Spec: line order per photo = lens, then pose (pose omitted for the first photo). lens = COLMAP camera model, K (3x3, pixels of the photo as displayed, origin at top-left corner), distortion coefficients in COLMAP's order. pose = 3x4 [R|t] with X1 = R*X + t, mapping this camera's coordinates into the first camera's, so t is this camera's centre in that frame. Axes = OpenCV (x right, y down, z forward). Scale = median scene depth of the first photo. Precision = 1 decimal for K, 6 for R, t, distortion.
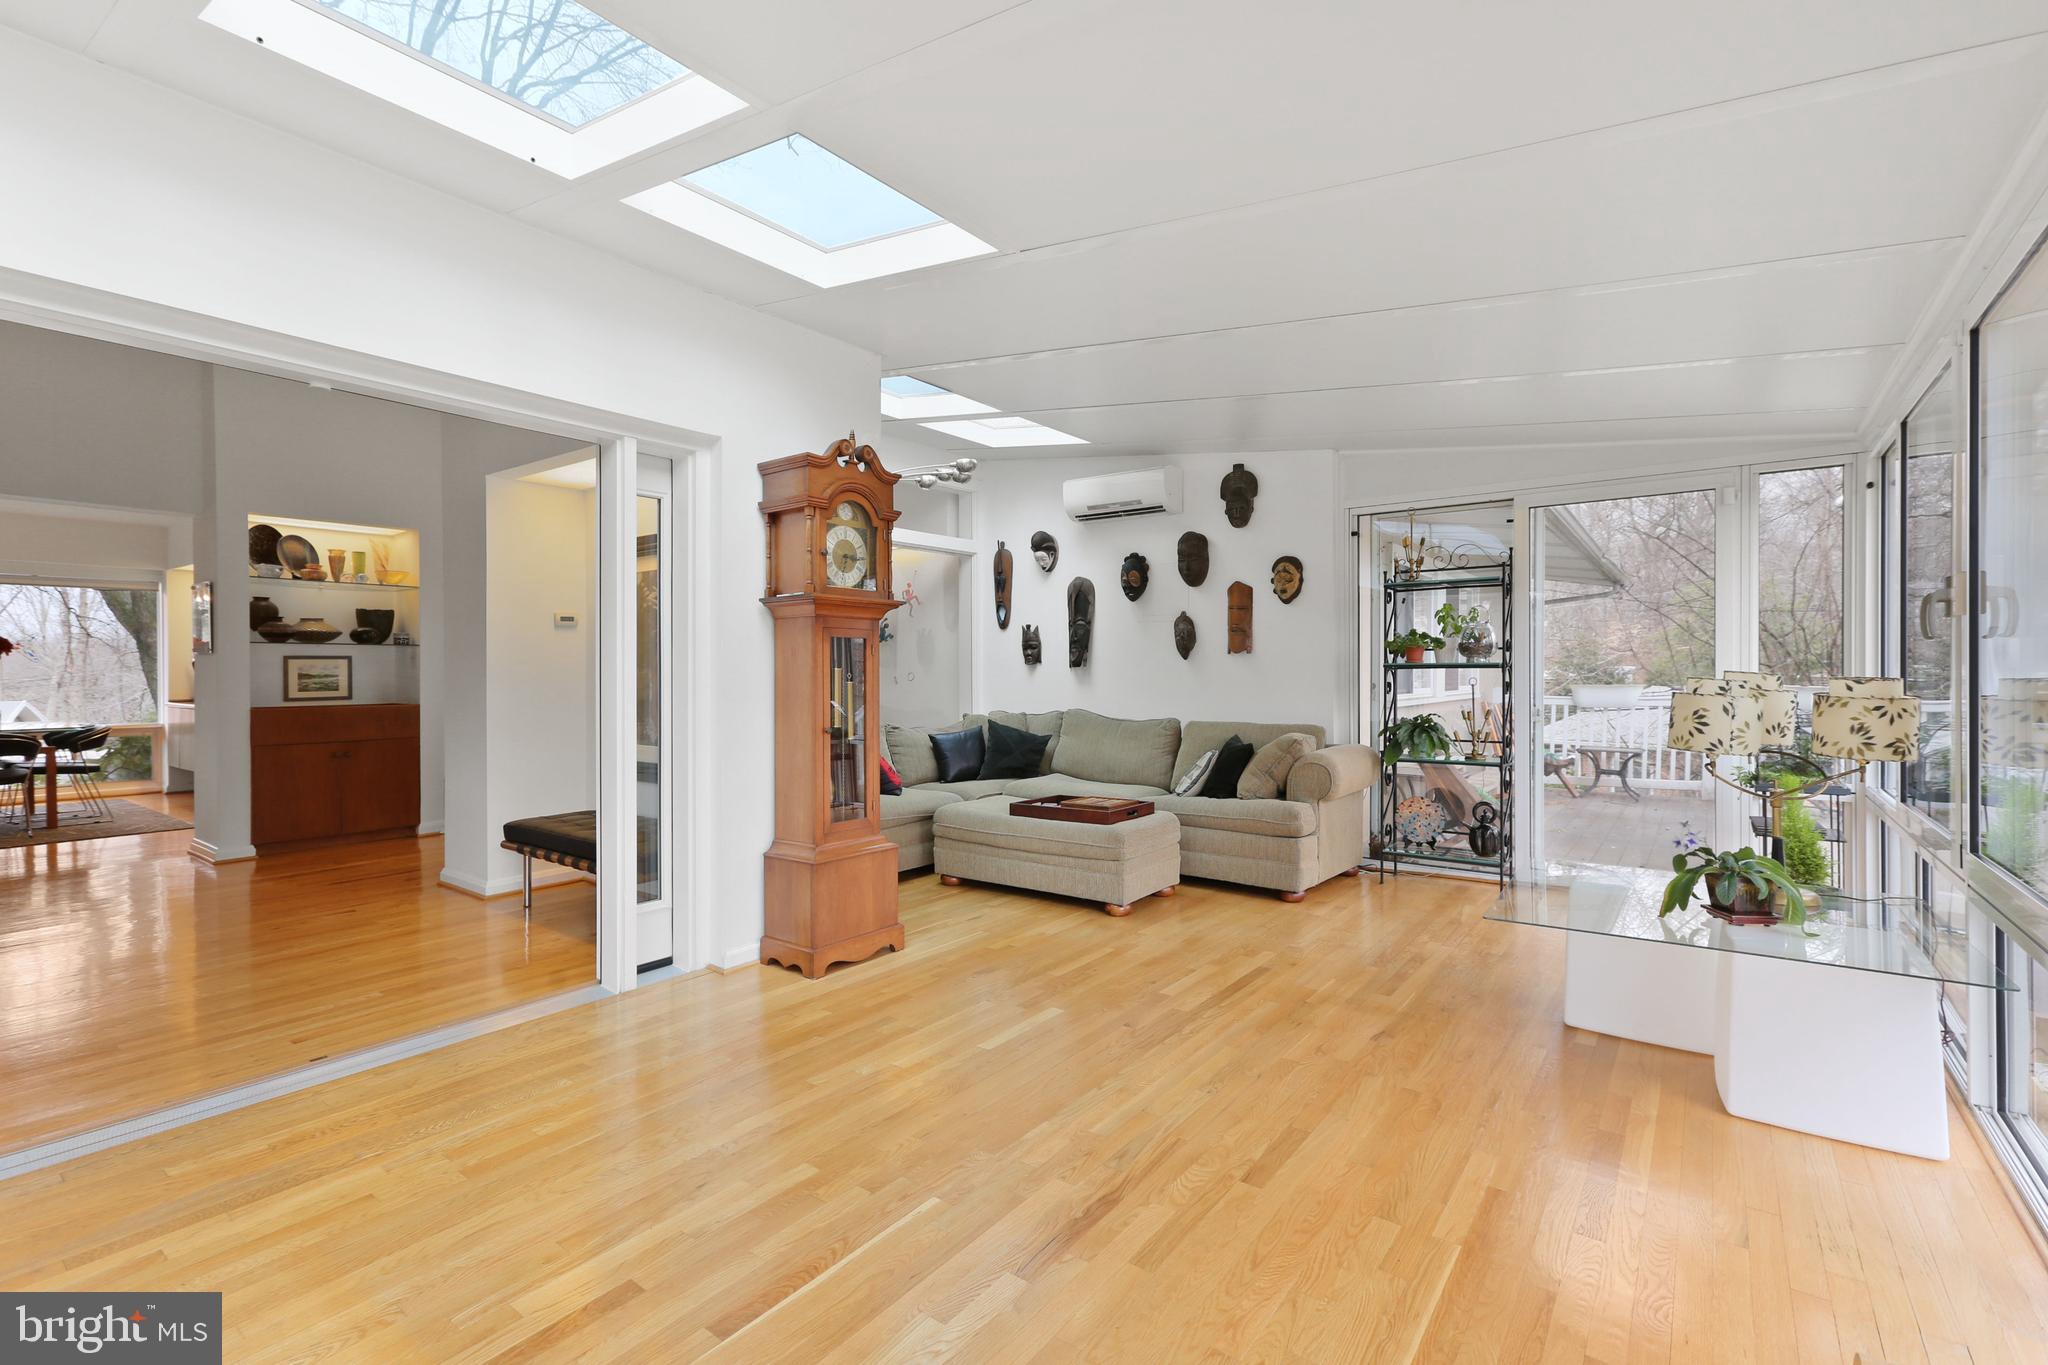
lens RADIAL K [[922.8, 0, 1018.3], [0, 922.8, 668.9], [0, 0, 1]] dist [0.000721, 0.006714]
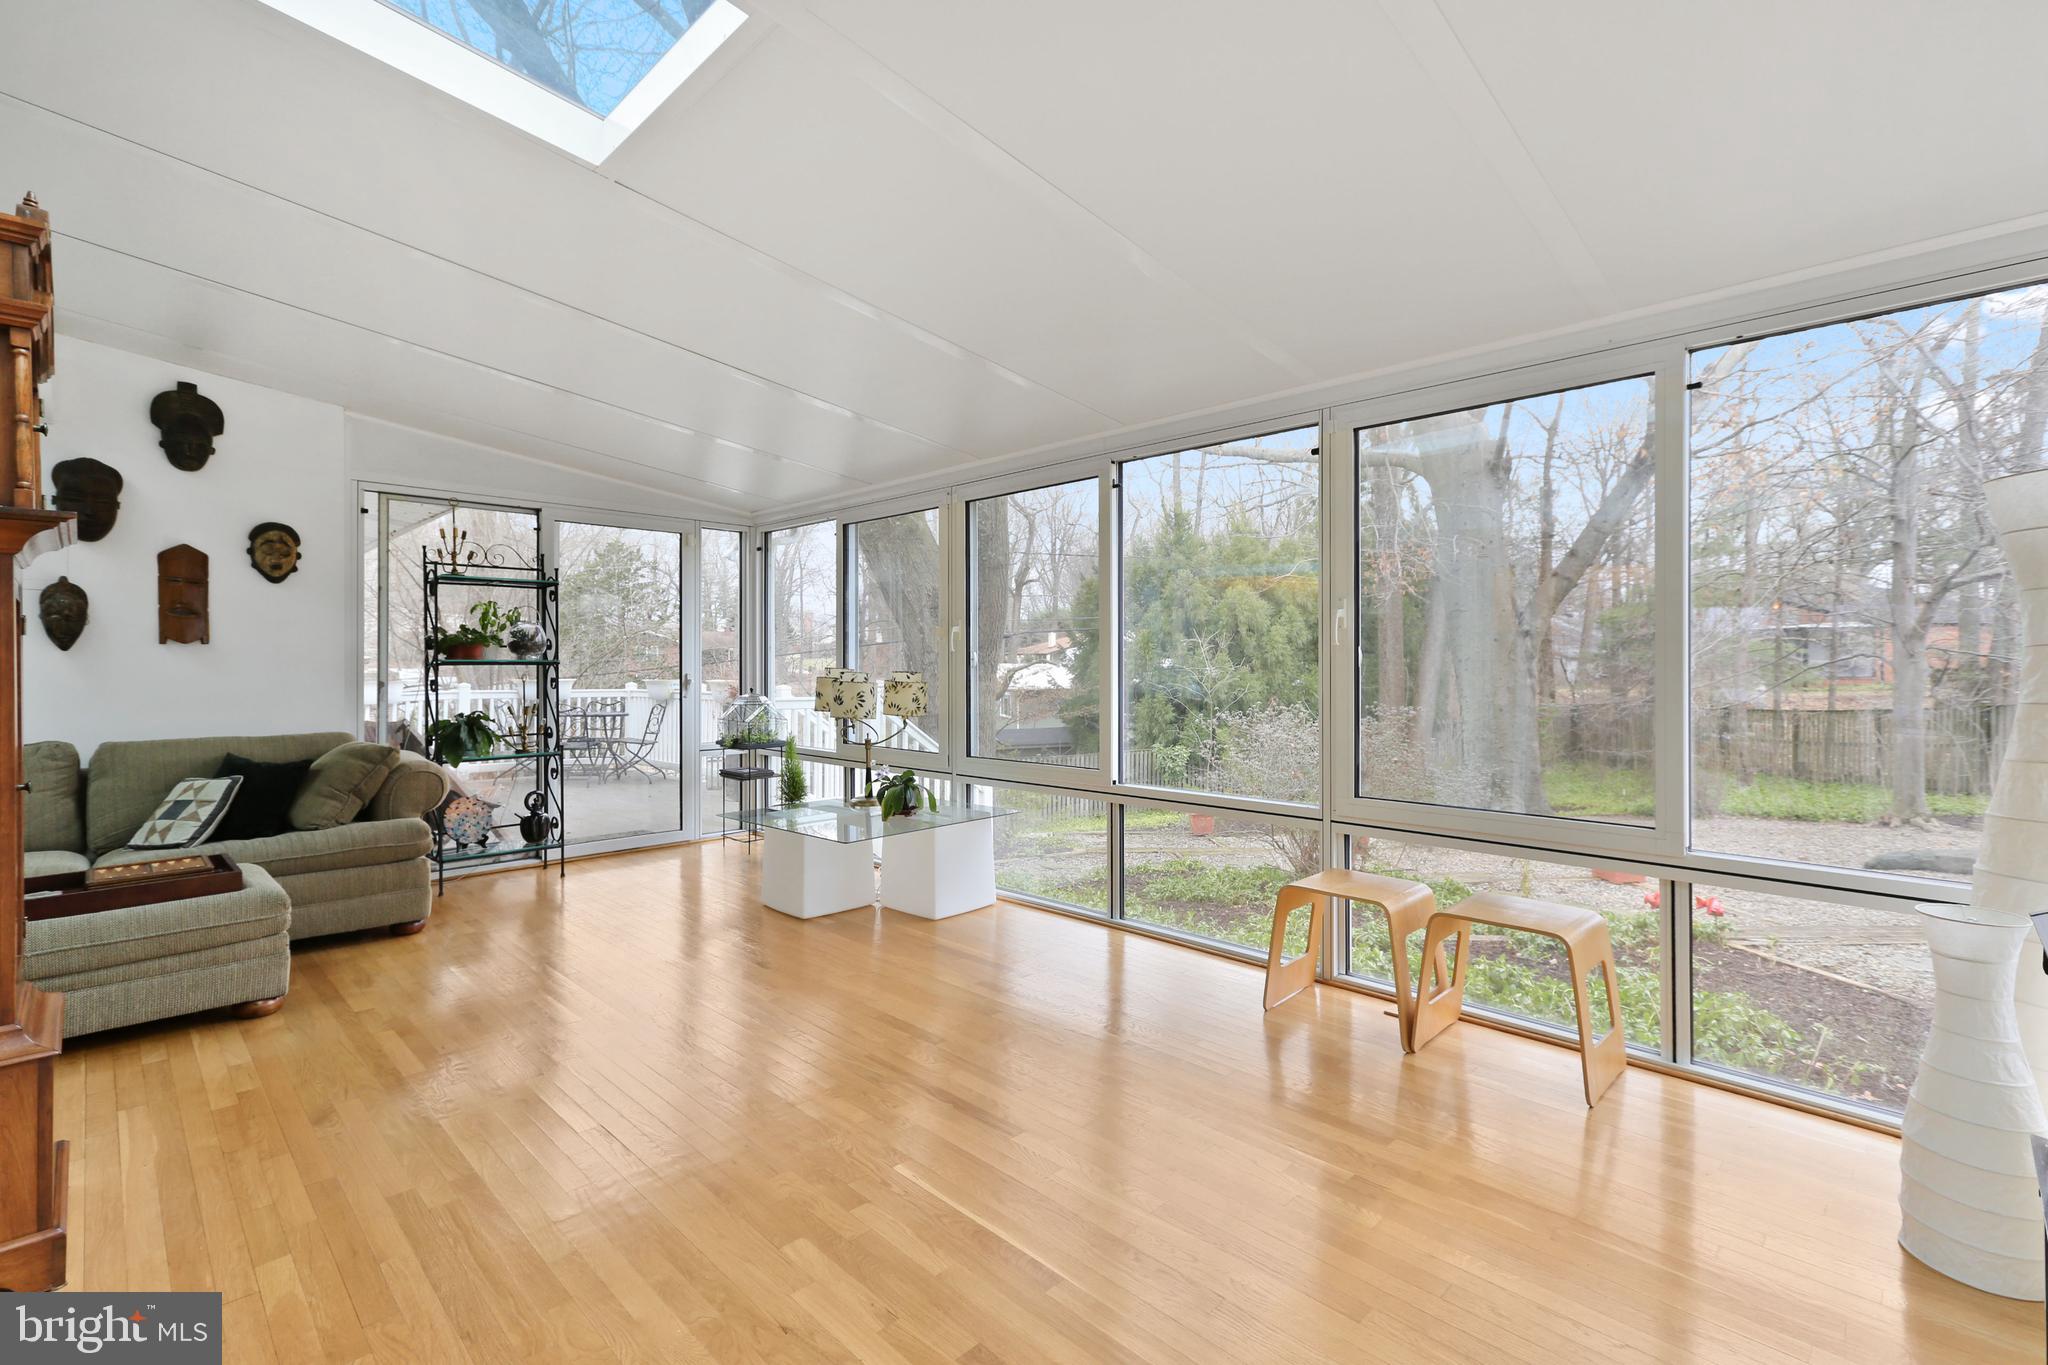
lens RADIAL K [[922.8, 0, 1018.3], [0, 922.8, 668.9], [0, 0, 1]] dist [0.000721, 0.006714]
pose [[0.137390, -0.001655, 0.990516, -0.450333], [-0.001095, 0.999998, 0.001823, 0.000619], [-0.990516, -0.001335, 0.137388, 0.289820]]
